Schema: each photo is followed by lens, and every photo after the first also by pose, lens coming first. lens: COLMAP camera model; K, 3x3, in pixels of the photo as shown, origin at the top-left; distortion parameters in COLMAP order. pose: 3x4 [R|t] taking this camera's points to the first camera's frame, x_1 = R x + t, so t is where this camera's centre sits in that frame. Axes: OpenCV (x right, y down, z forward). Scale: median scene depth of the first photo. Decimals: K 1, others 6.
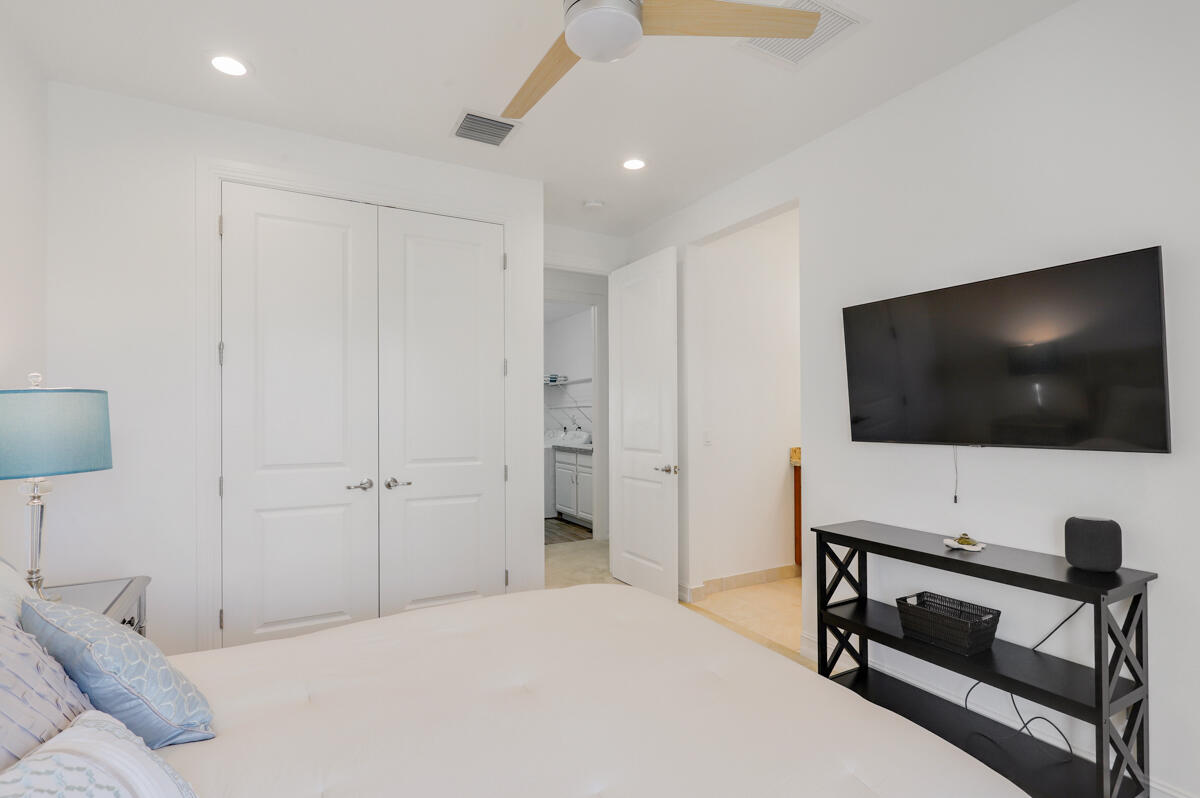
lens RADIAL K [[582.5, 0, 619.4], [0, 582.5, 413.3], [0, 0, 1]] dist [0.000194, 0.000158]
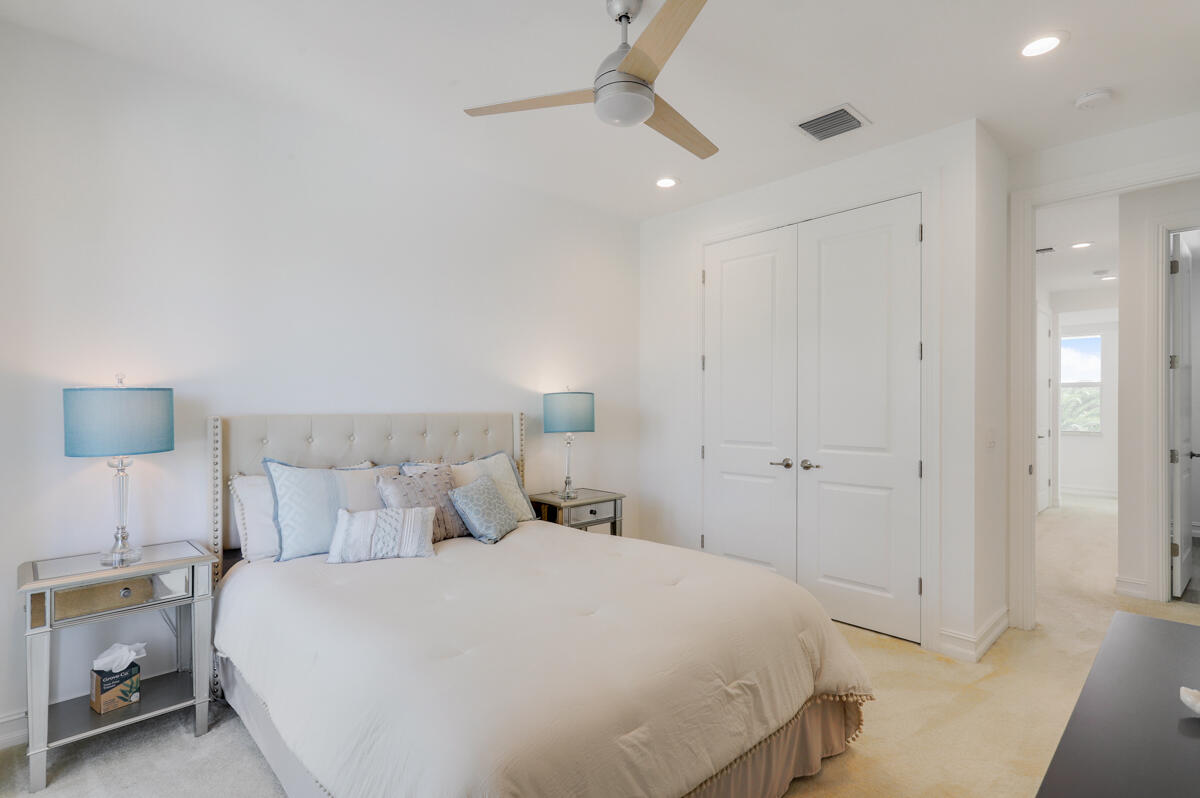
lens RADIAL K [[576.0, 0, 595.4], [0, 576.0, 400.6], [0, 0, 1]] dist [-0.000021, 0.000291]
pose [[0.216433, -0.006257, -0.976277, 0.579169], [0.003516, 0.999978, -0.005630, -0.000049], [0.976291, -0.002214, 0.216450, 0.332488]]
